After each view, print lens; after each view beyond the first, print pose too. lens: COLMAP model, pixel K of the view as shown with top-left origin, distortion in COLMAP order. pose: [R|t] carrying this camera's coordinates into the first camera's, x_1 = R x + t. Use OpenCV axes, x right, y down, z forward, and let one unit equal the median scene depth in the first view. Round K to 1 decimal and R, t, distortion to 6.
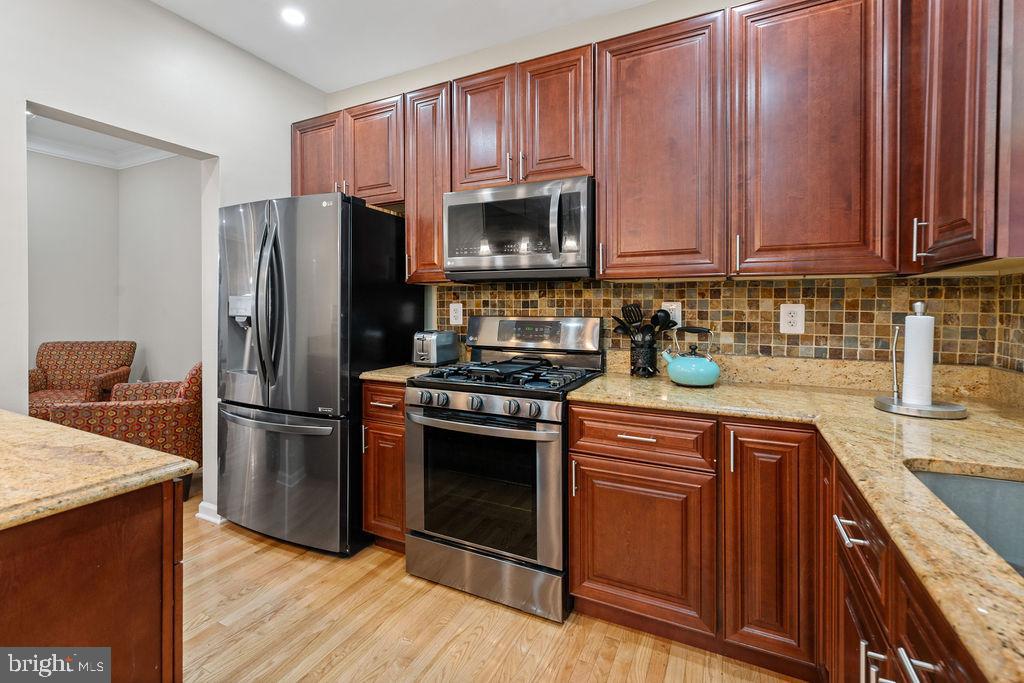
lens RADIAL K [[449.7, 0, 510.5], [0, 449.7, 321.0], [0, 0, 1]] dist [-0.000633, -0.000108]
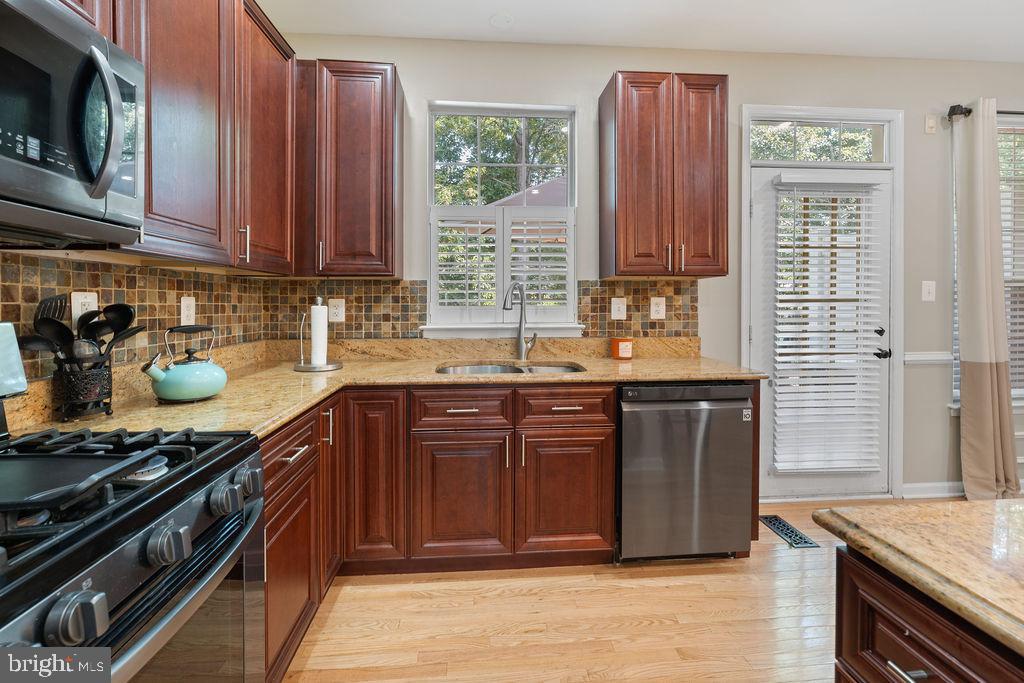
lens RADIAL K [[450.7, 0, 511.3], [0, 450.7, 304.4], [0, 0, 1]] dist [-0.002308, -0.000416]
pose [[-0.509863, -0.008442, 0.860214, -0.539770], [0.025817, 0.999351, 0.025109, -0.027664], [-0.859868, 0.035010, -0.509314, 0.883406]]
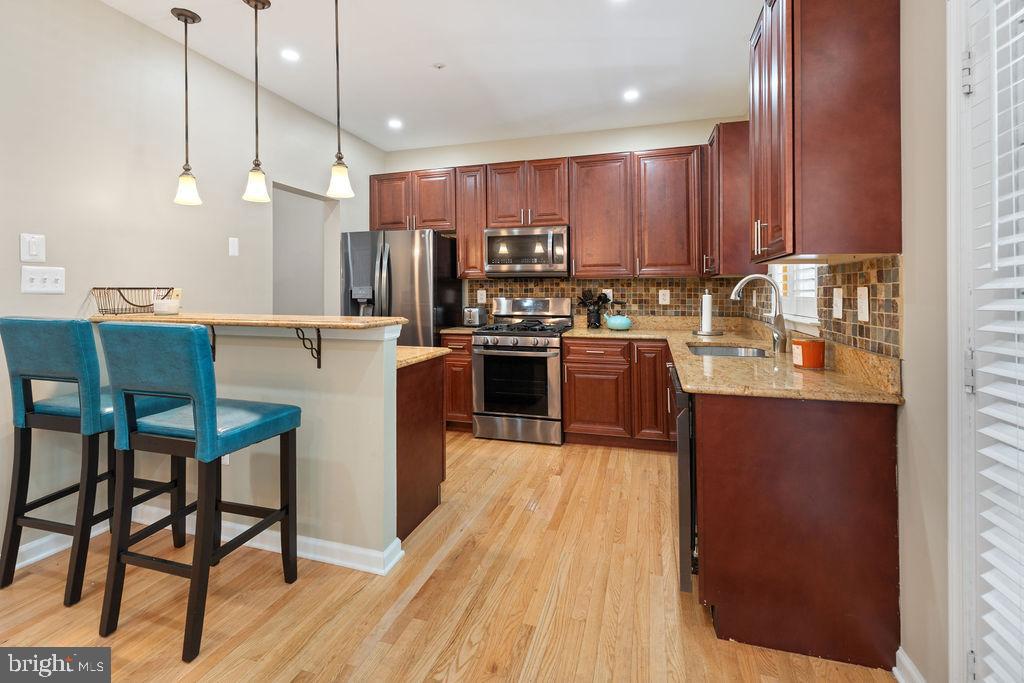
lens RADIAL K [[456.9, 0, 510.7], [0, 456.9, 297.7], [0, 0, 1]] dist [0.000888, 0.000092]
pose [[0.986444, -0.008776, 0.163861, -0.399386], [0.011601, 0.999800, -0.016290, 0.023540], [-0.163685, 0.017971, 0.986349, -0.926319]]
